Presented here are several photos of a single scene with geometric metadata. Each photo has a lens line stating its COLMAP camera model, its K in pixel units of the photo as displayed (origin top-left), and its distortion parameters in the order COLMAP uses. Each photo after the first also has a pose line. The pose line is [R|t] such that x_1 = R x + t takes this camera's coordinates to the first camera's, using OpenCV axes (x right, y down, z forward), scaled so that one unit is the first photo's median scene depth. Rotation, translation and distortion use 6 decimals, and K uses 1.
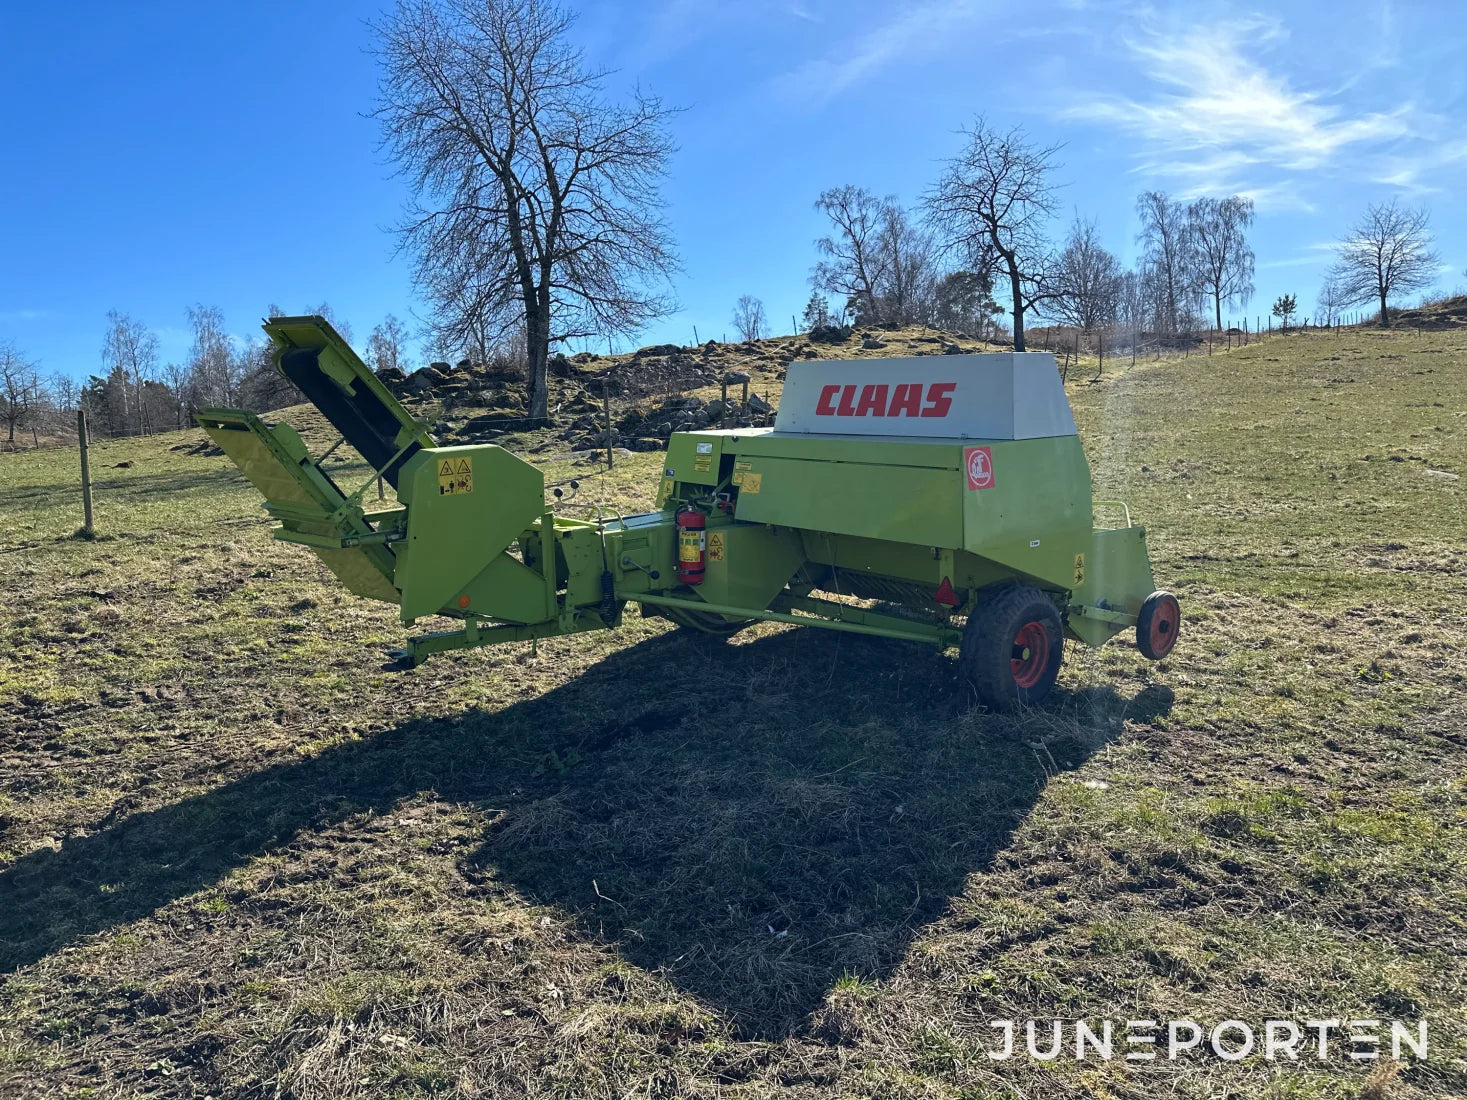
lens RADIAL K [[1012.1, 0, 727.7], [0, 1012.1, 555.5], [0, 0, 1]] dist [0.049063, -0.056198]
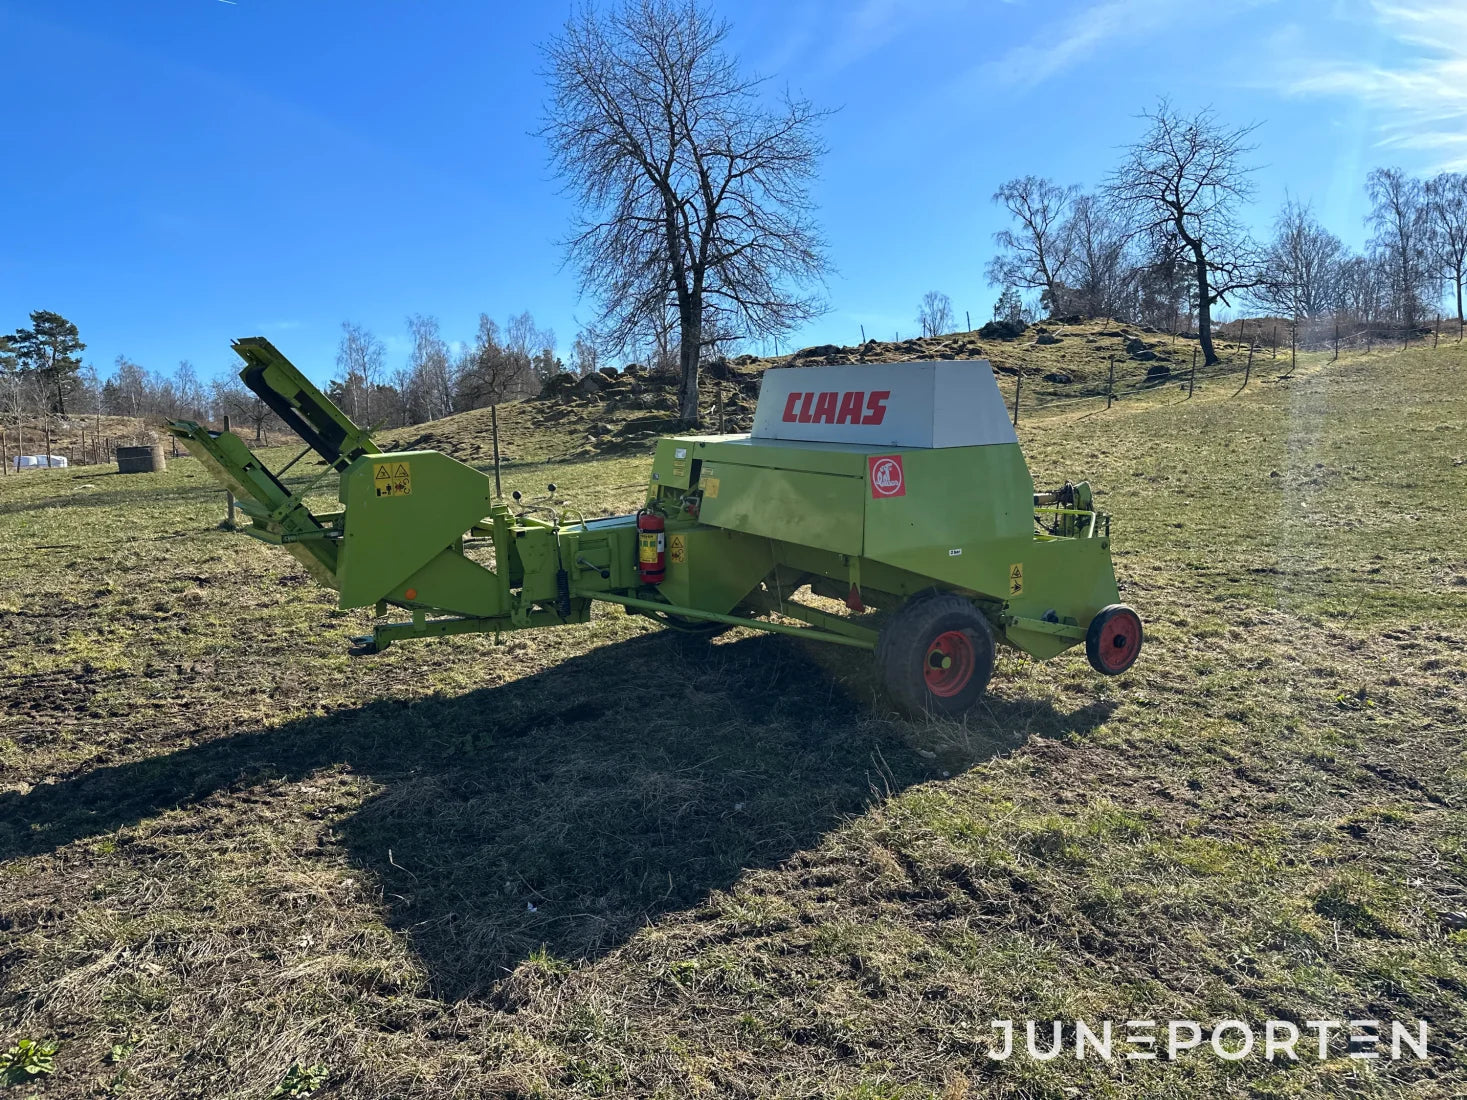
lens RADIAL K [[1011.9, 0, 727.9], [0, 1011.9, 546.6], [0, 0, 1]] dist [0.048063, -0.054543]
pose [[0.983061, 0.020464, -0.182131, 0.209445], [-0.021871, 0.999744, -0.005719, -0.005458], [0.181967, 0.009606, 0.983258, -0.012411]]
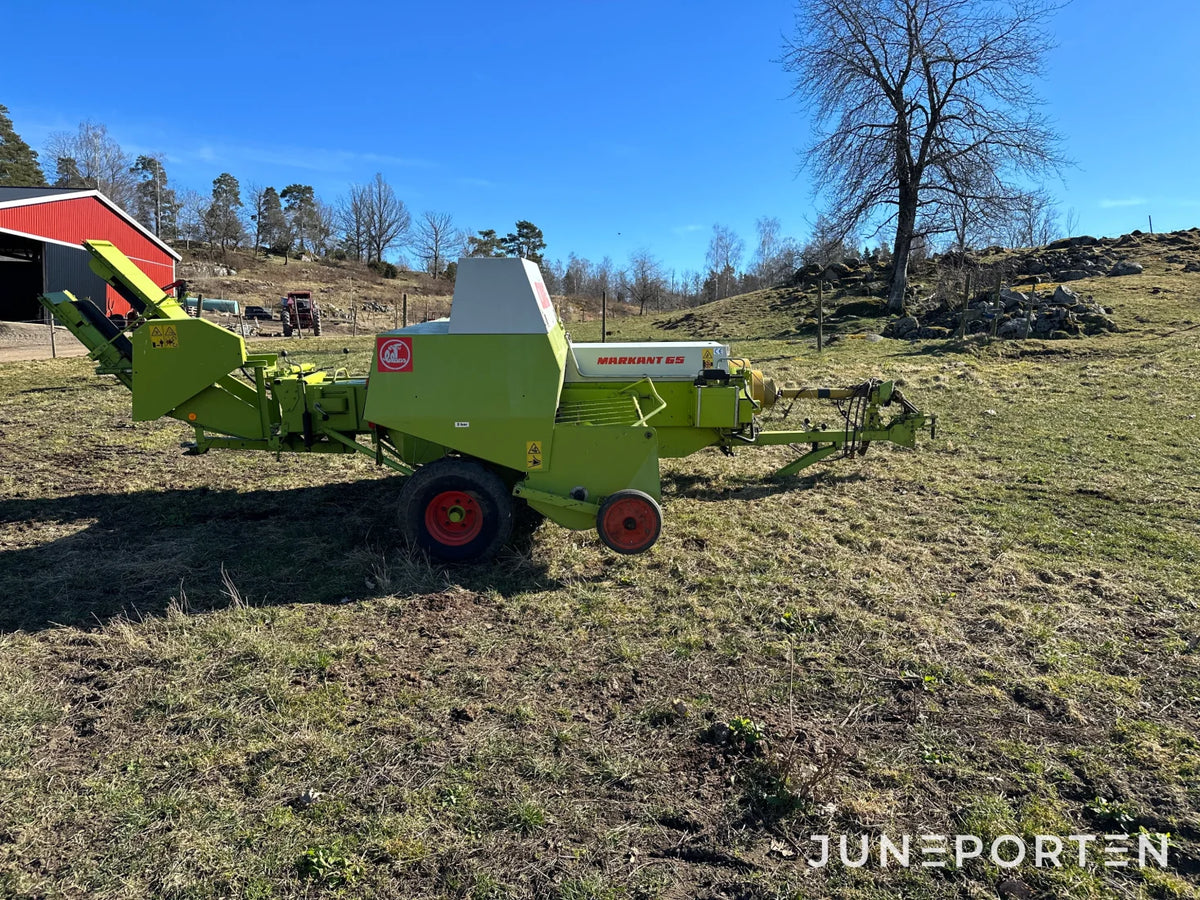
lens RADIAL K [[819.4, 0, 595.0], [0, 819.4, 445.6], [0, 0, 1]] dist [0.114489, -0.172177]
pose [[0.769360, 0.133144, -0.624786, 0.801313], [-0.110937, 0.991025, 0.074584, -0.059175], [0.629109, 0.011930, 0.777225, 0.289552]]
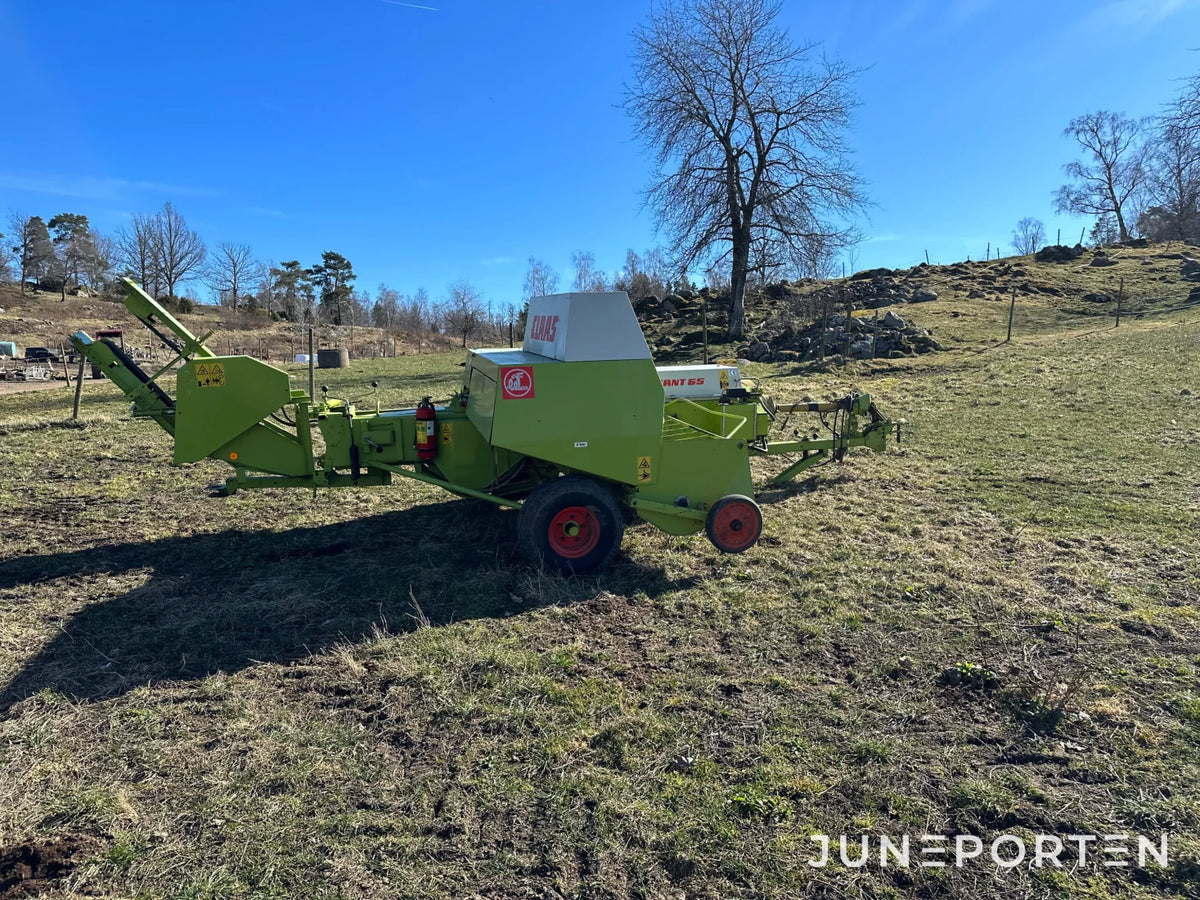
lens RADIAL K [[826.8, 0, 595.8], [0, 826.8, 442.8], [0, 0, 1]] dist [0.047408, -0.055497]
pose [[0.892157, 0.066701, -0.446775, 0.613696], [-0.067071, 0.997635, 0.015009, -0.023982], [0.446719, 0.016575, 0.894521, 0.079422]]
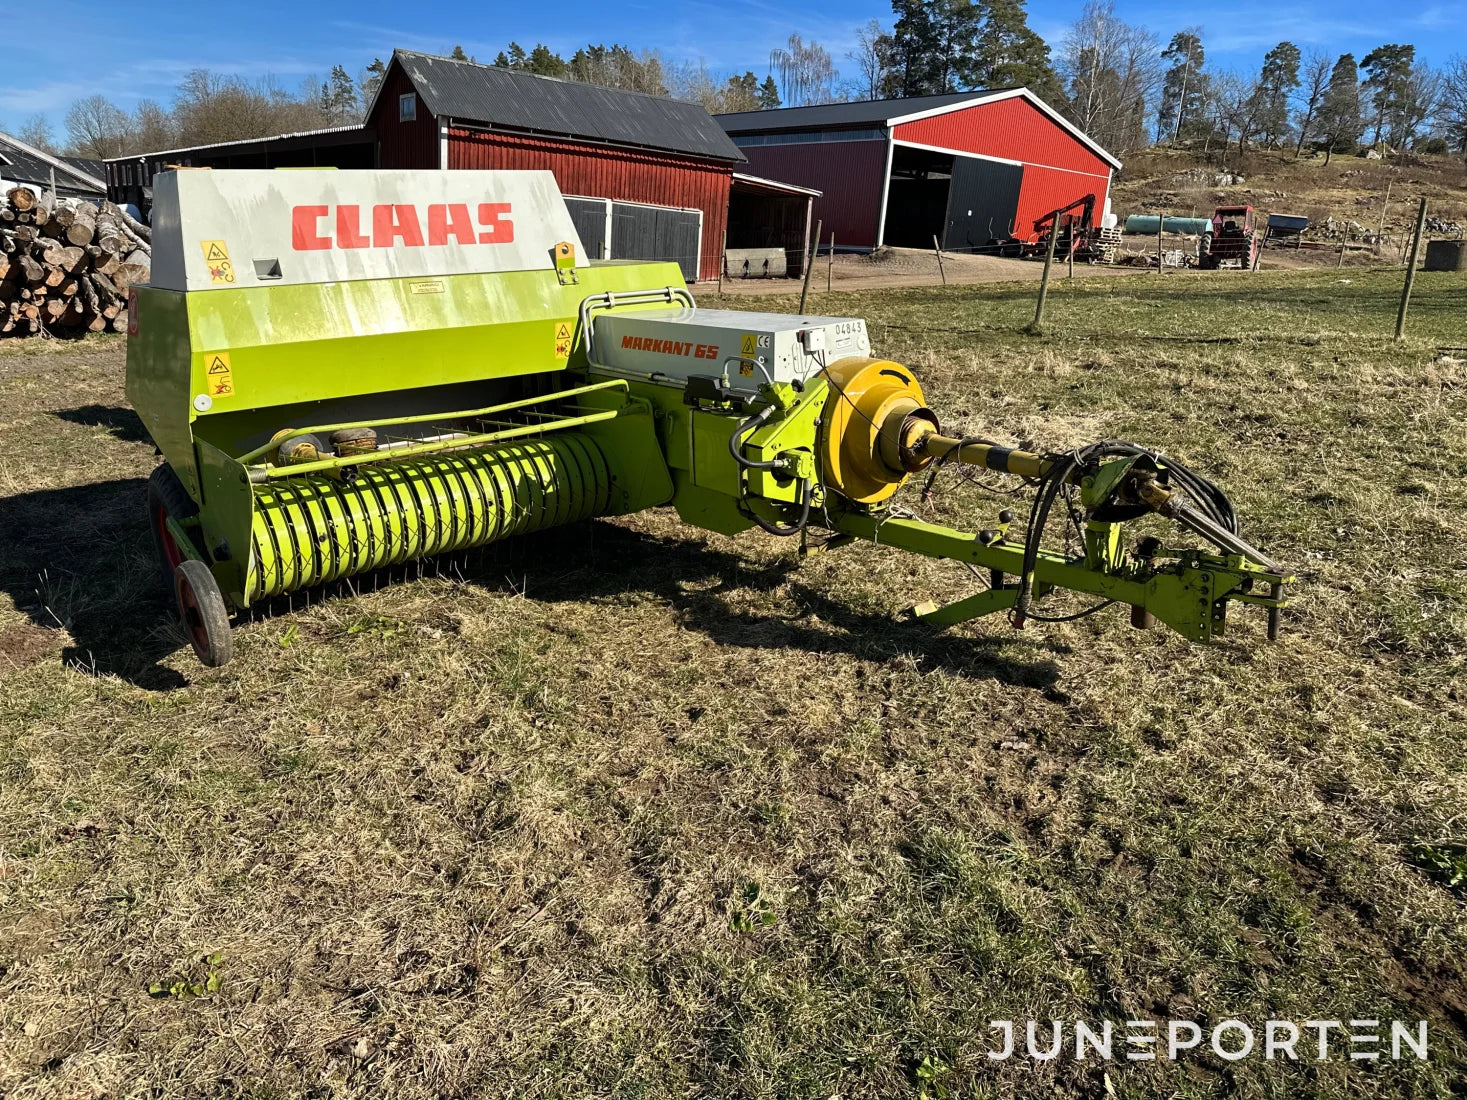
lens RADIAL K [[1013.4, 0, 747.5], [0, 1013.4, 547.4], [0, 0, 1]] dist [0.041717, -0.039283]
pose [[0.011223, 0.324811, -0.945712, 0.889024], [-0.135886, 0.937494, 0.320376, -0.192889], [0.990661, 0.124914, 0.054659, 1.143772]]
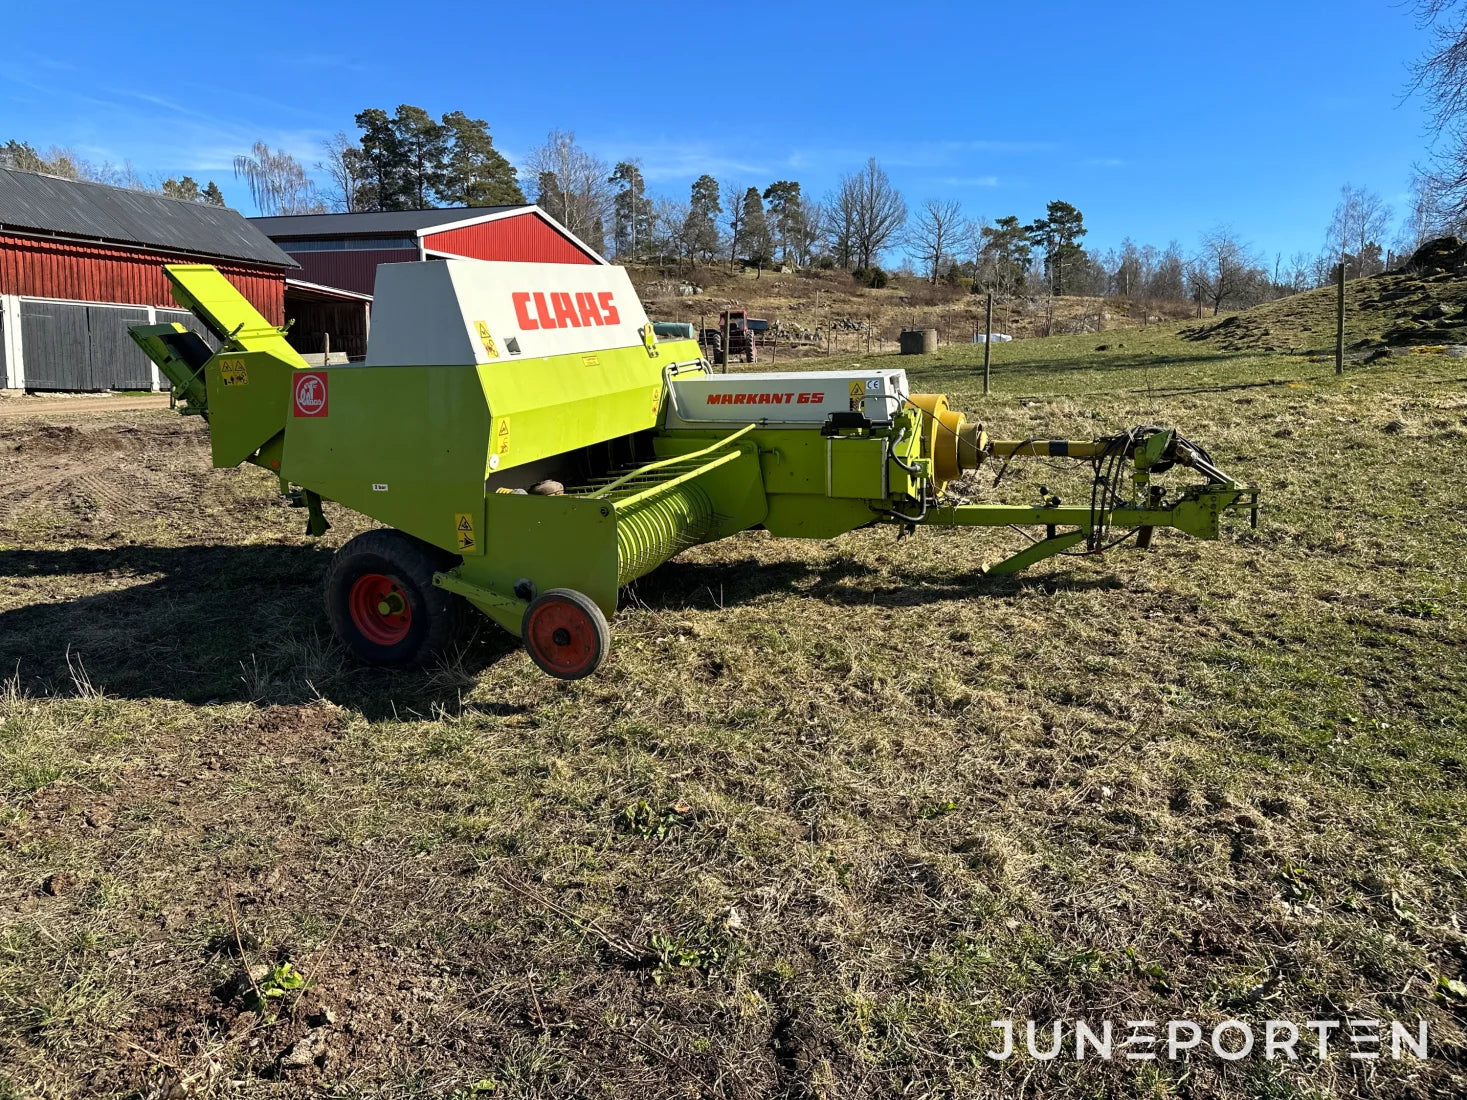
lens RADIAL K [[995.8, 0, 730.7], [0, 995.8, 558.7], [0, 0, 1]] dist [0.094162, -0.116095]
pose [[0.467316, 0.212064, -0.858280, 0.955845], [-0.107156, 0.977235, 0.183111, -0.113686], [0.877572, 0.006399, 0.479402, 0.672938]]
